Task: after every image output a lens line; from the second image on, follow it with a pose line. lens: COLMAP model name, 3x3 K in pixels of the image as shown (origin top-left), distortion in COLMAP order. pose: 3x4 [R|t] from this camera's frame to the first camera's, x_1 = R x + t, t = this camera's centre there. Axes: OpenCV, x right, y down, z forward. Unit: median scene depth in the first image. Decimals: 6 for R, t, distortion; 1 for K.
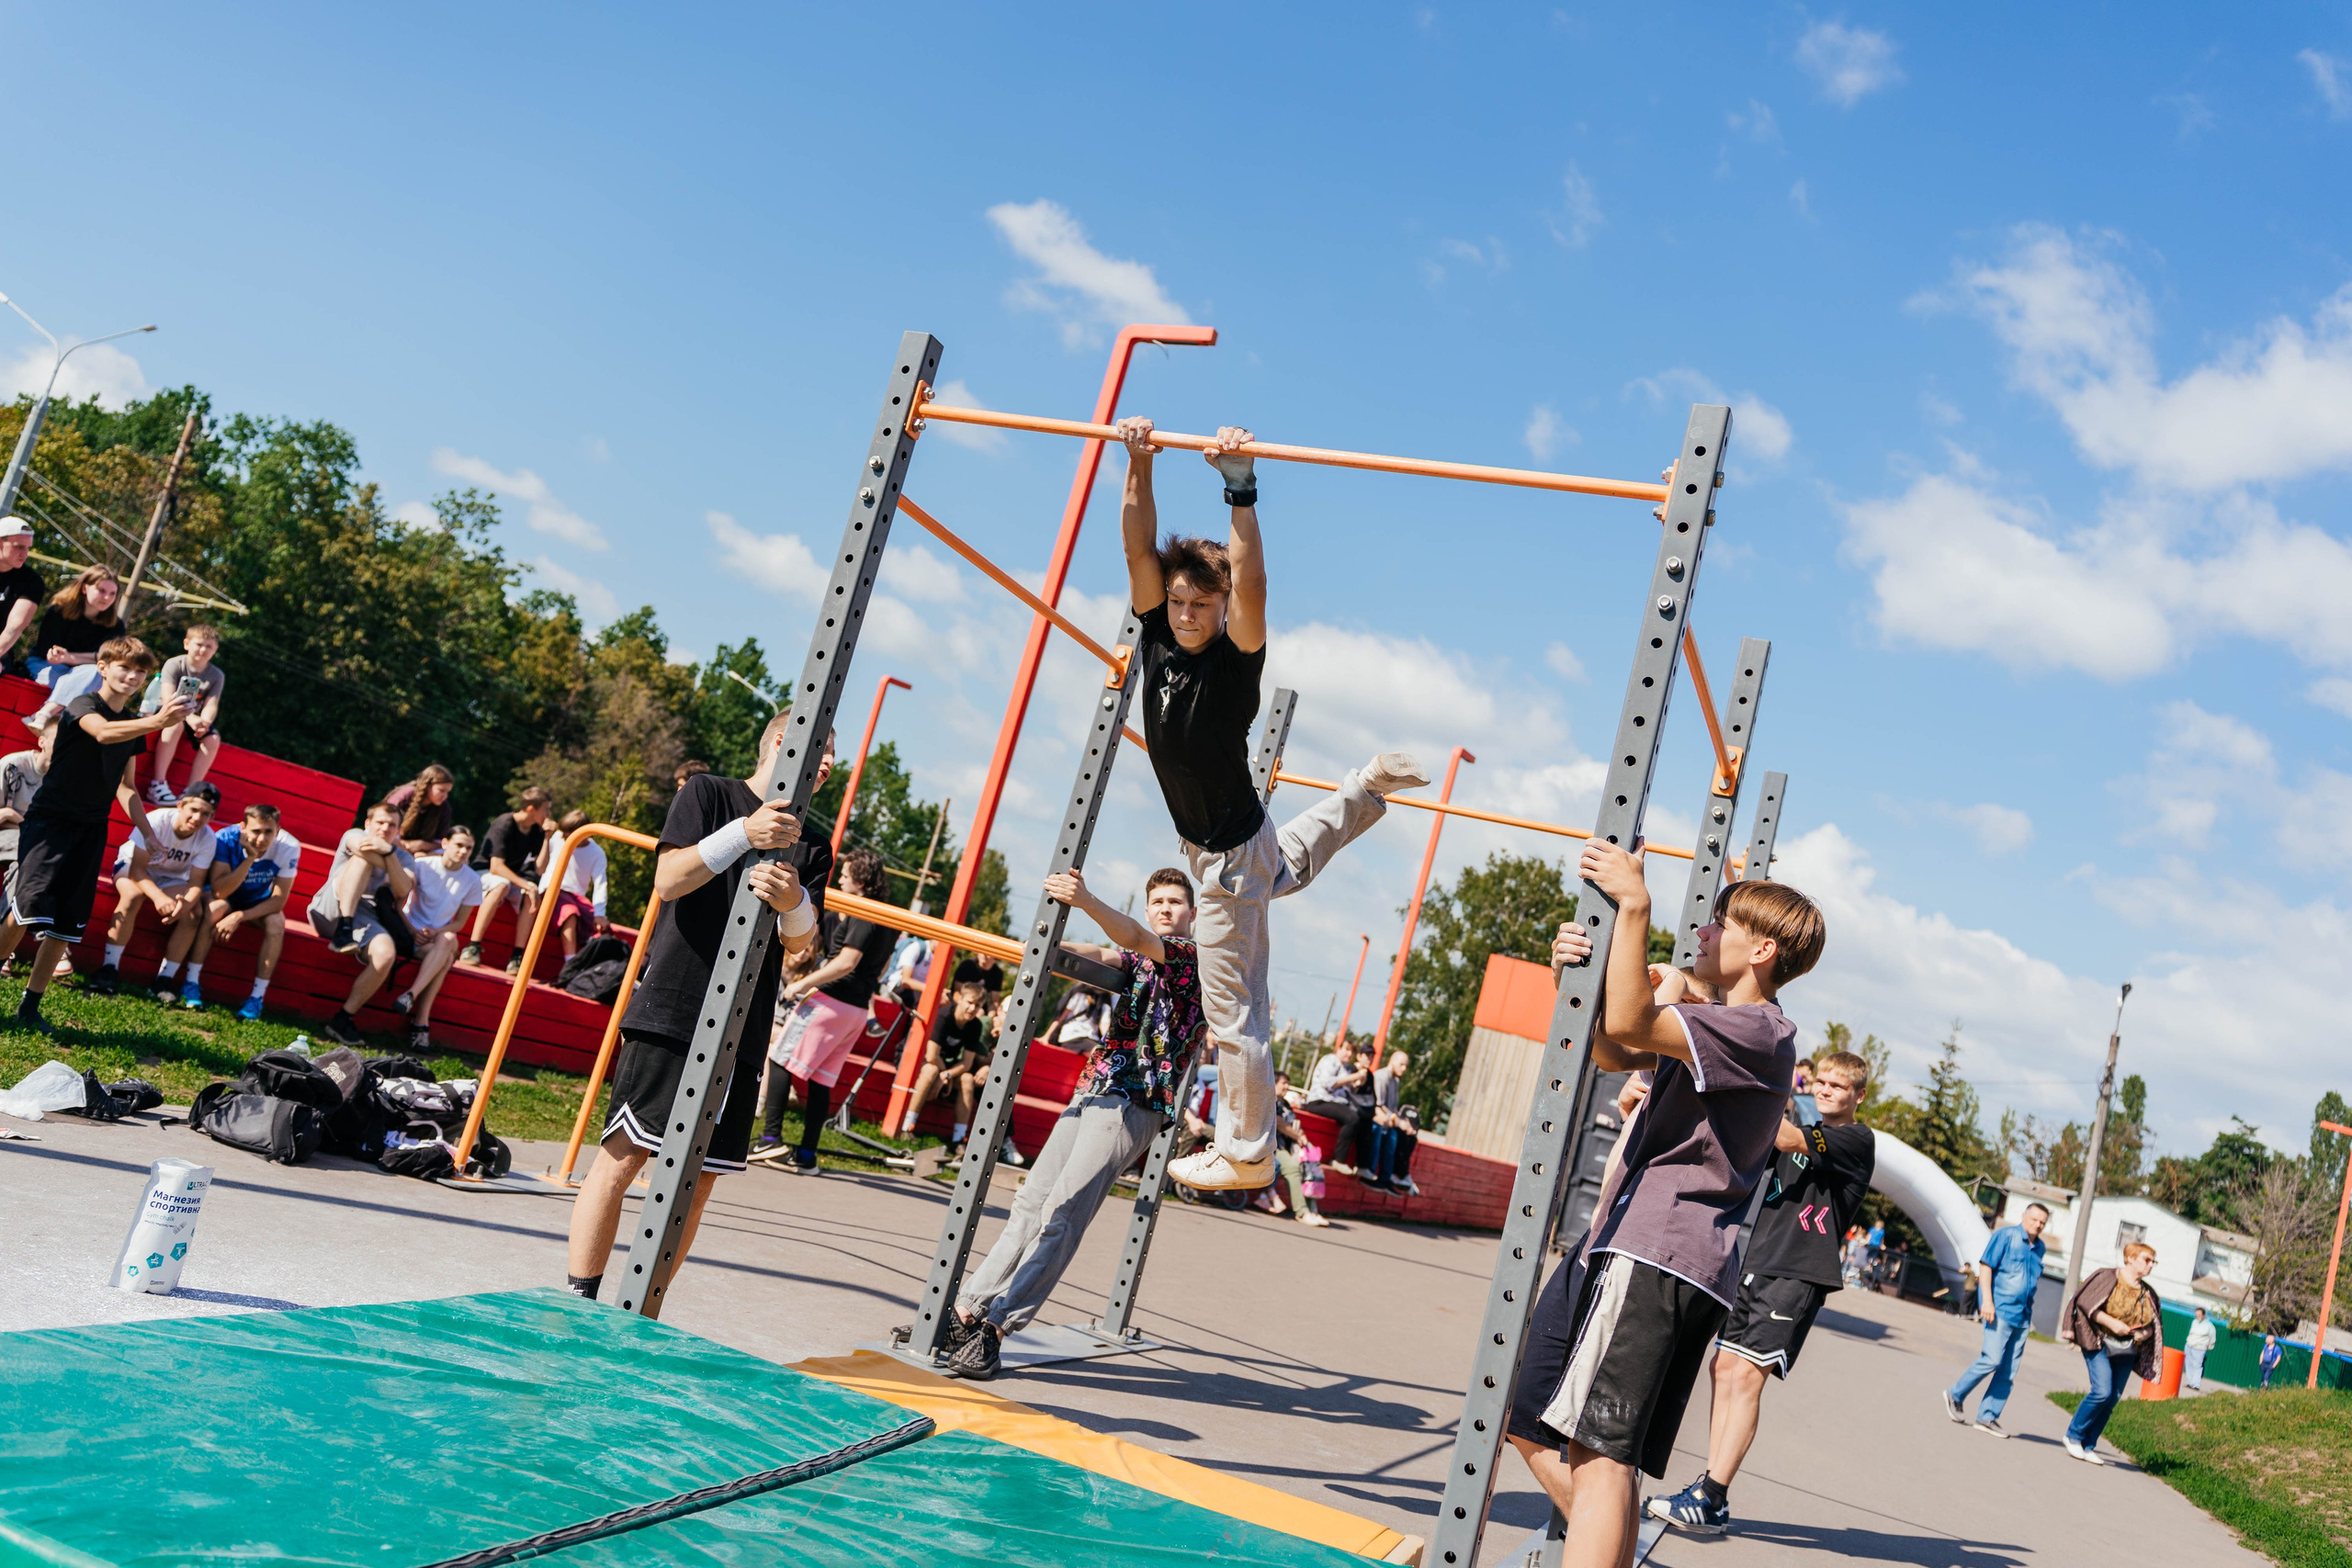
lens RADIAL K [[1864.0, 0, 1166.7], [0, 1864.0, 780.0], [0, 0, 1]] dist [0.024082, -0.009310]
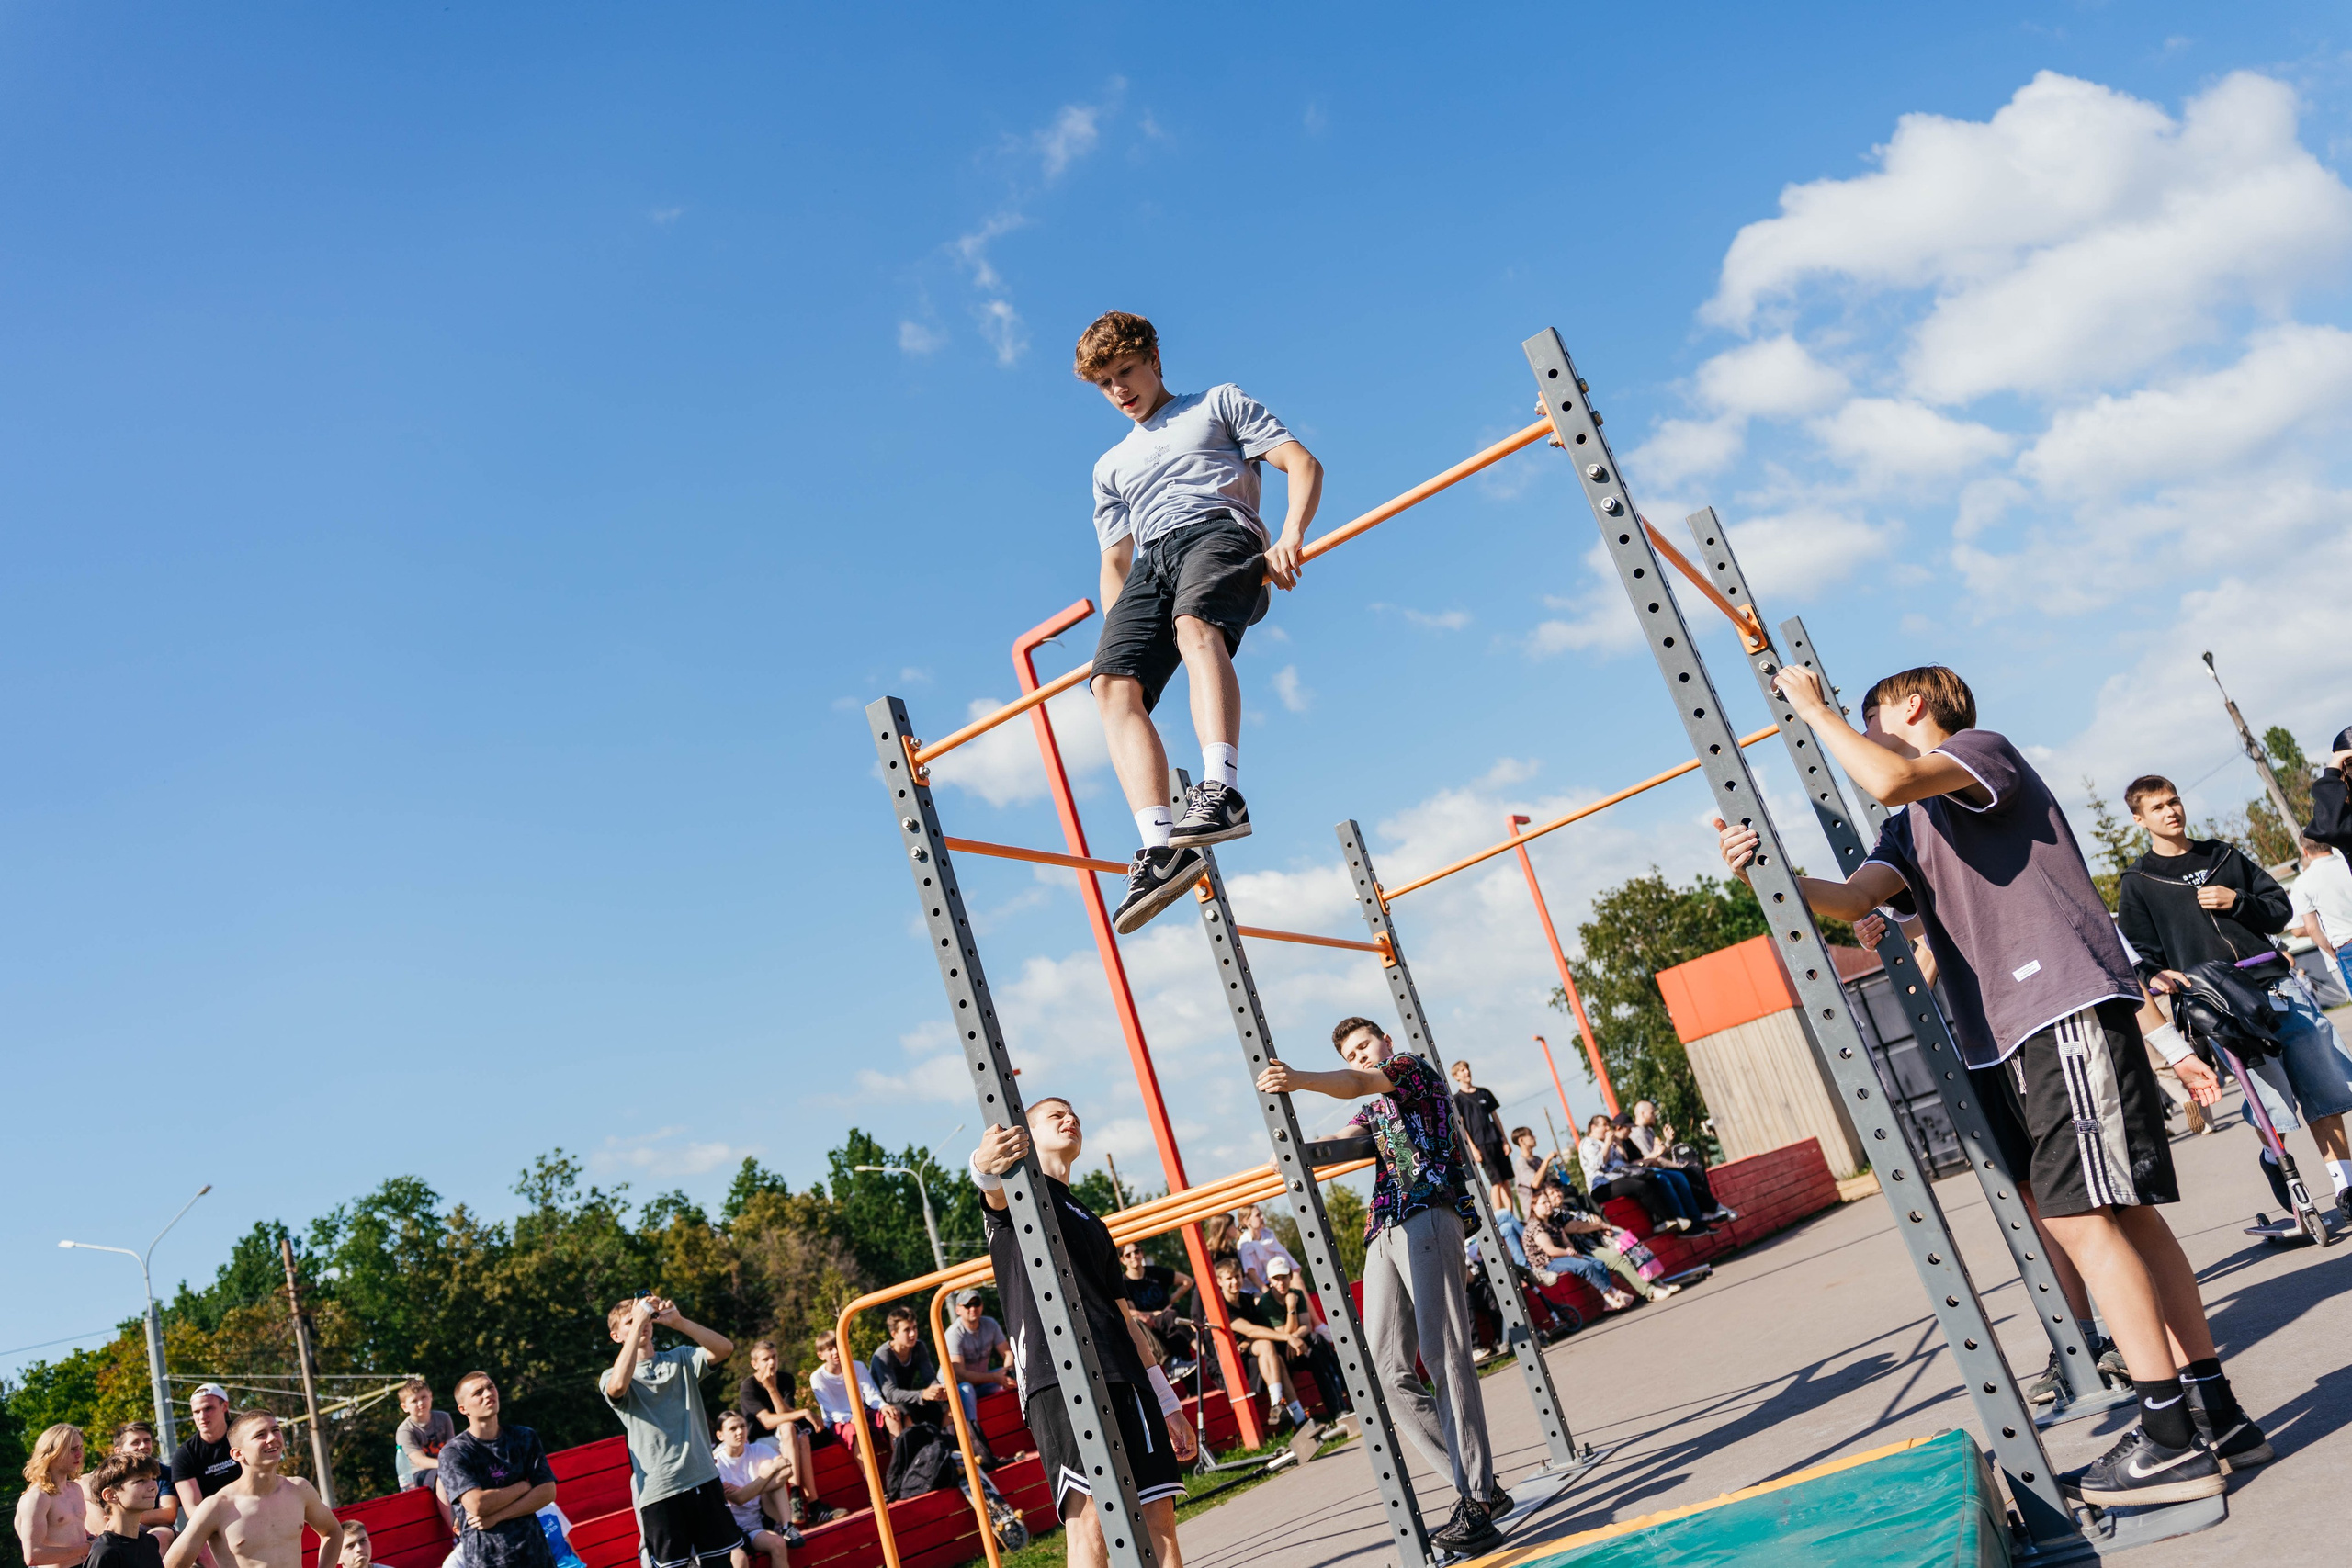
lens RADIAL K [[1876.6, 0, 1164.2], [0, 1876.6, 783.1], [0, 0, 1]] dist [-0.006844, 0.006136]
pose [[0.834302, -0.550981, 0.018966, -0.016165], [0.547942, 0.824924, -0.138778, 0.014059], [0.060818, 0.126175, 0.990142, -0.016505]]
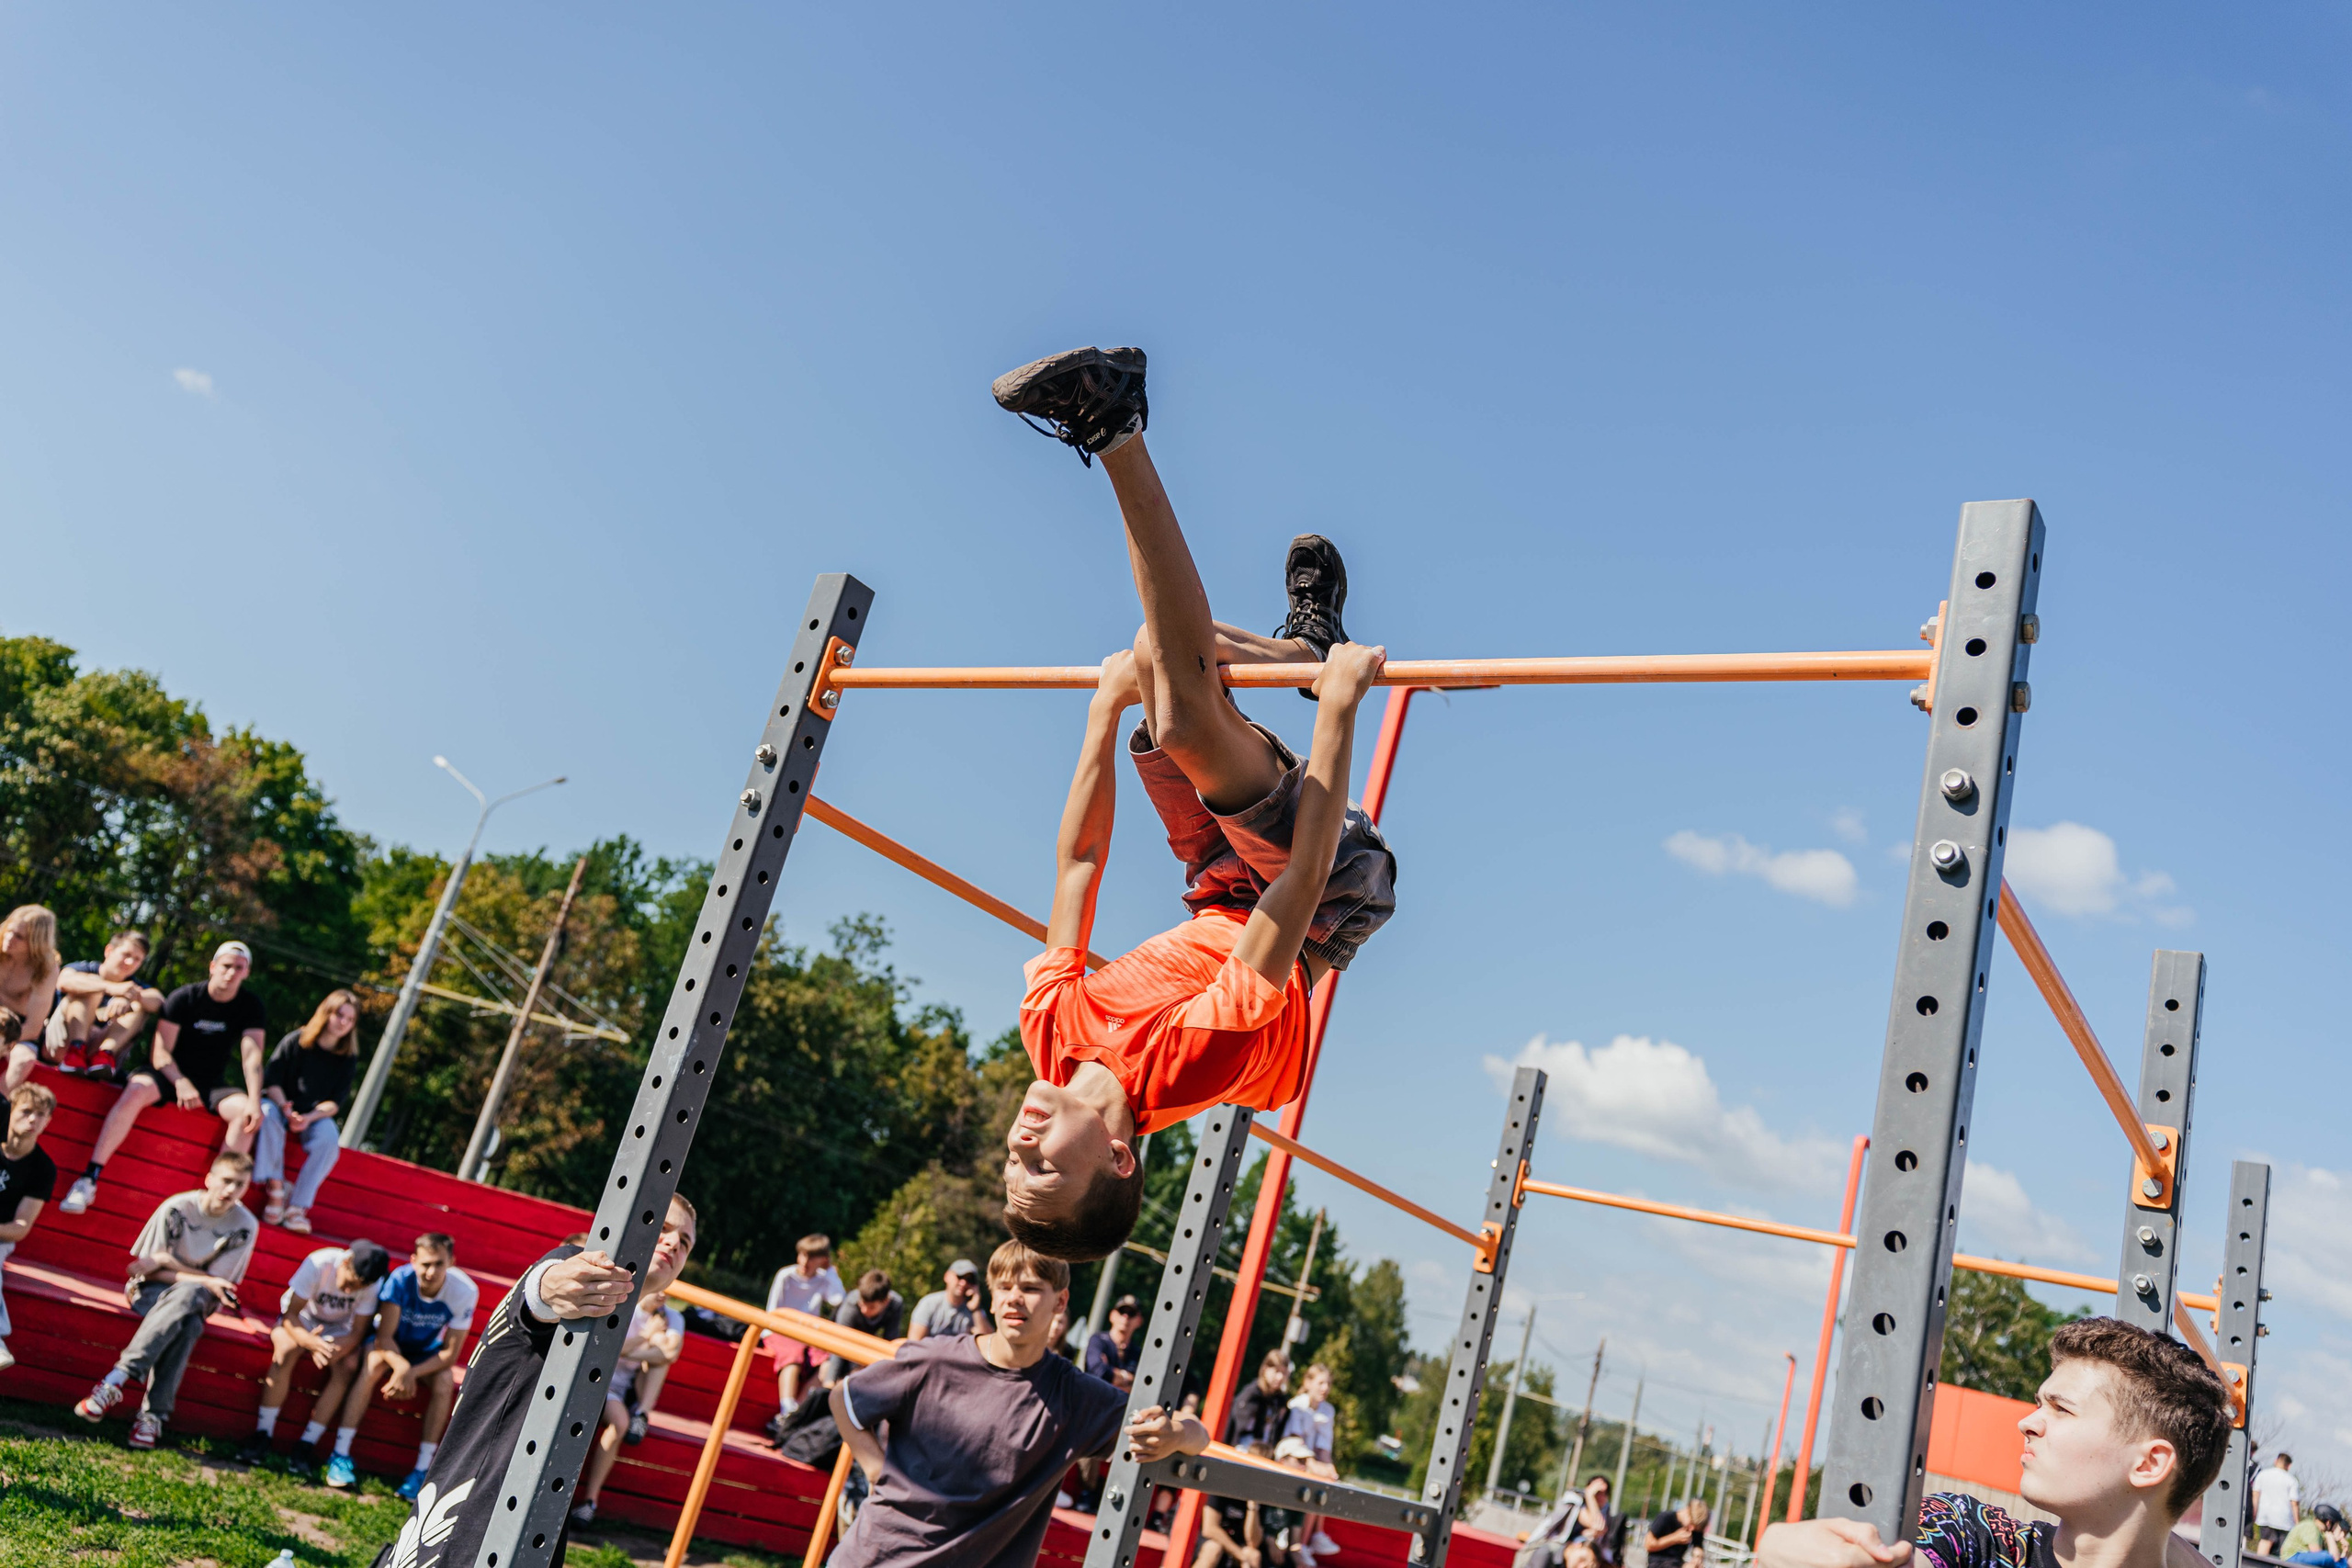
lens RADIAL K [[1876.6, 0, 1164.2], [0, 1876.6, 783.1], [0, 0, 1]] dist [-0.006844, 0.006136]
pose [[0.977454, -0.069439, -0.199401, 0.048584], [0.026166, 0.976932, -0.211943, -0.002492], [0.209519, 0.201948, 0.956723, 0.136041]]
